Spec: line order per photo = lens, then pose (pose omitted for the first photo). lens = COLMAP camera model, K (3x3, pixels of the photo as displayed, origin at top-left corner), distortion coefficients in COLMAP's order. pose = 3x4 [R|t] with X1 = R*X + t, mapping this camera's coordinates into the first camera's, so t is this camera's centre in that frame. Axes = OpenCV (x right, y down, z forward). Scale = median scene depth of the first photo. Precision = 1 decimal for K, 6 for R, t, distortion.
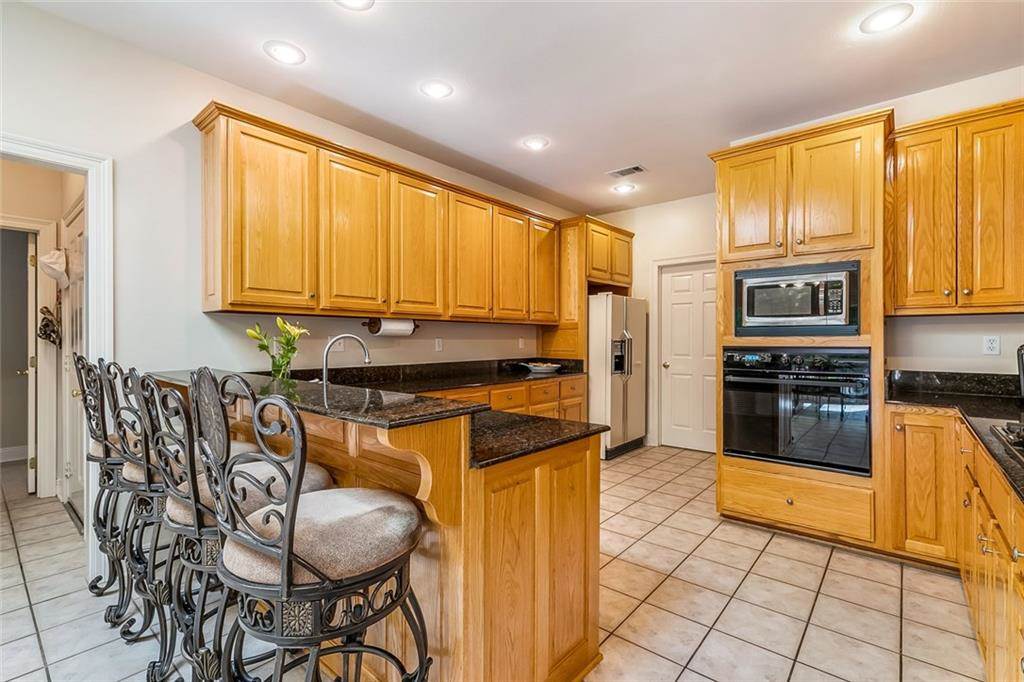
lens RADIAL K [[447.6, 0, 513.9], [0, 447.6, 349.3], [0, 0, 1]] dist [-0.001703, -0.000176]
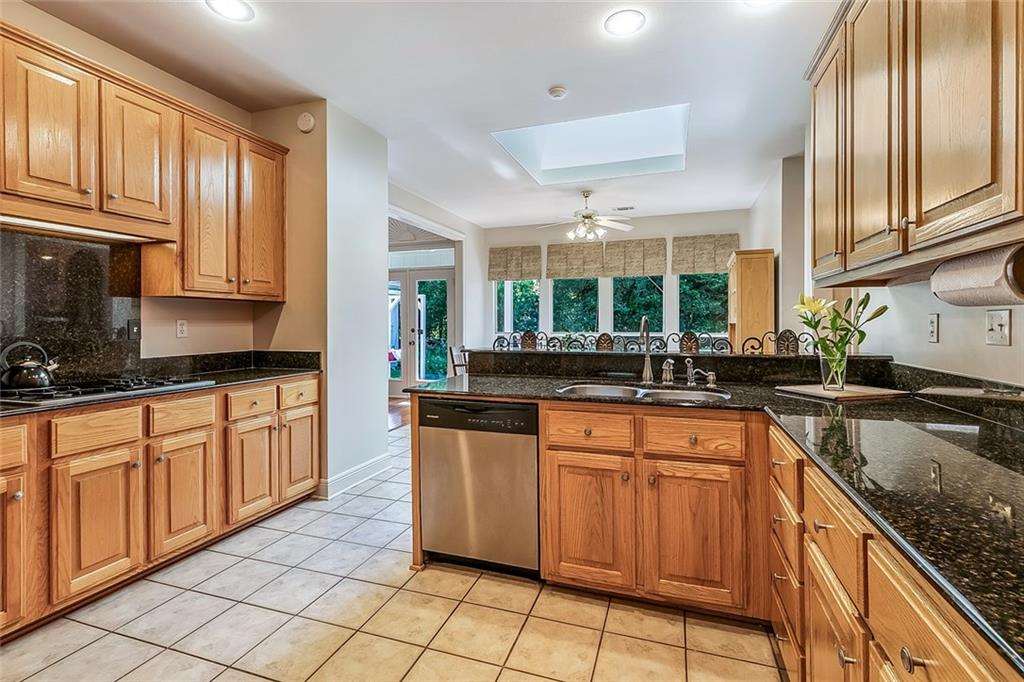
lens RADIAL K [[471.9, 0, 508.7], [0, 471.9, 331.4], [0, 0, 1]] dist [-0.000808, -0.000390]
pose [[0.938610, -0.004922, 0.344945, 0.158947], [0.003191, 0.999979, 0.005585, -0.011695], [-0.344965, -0.004141, 0.938606, 0.176903]]
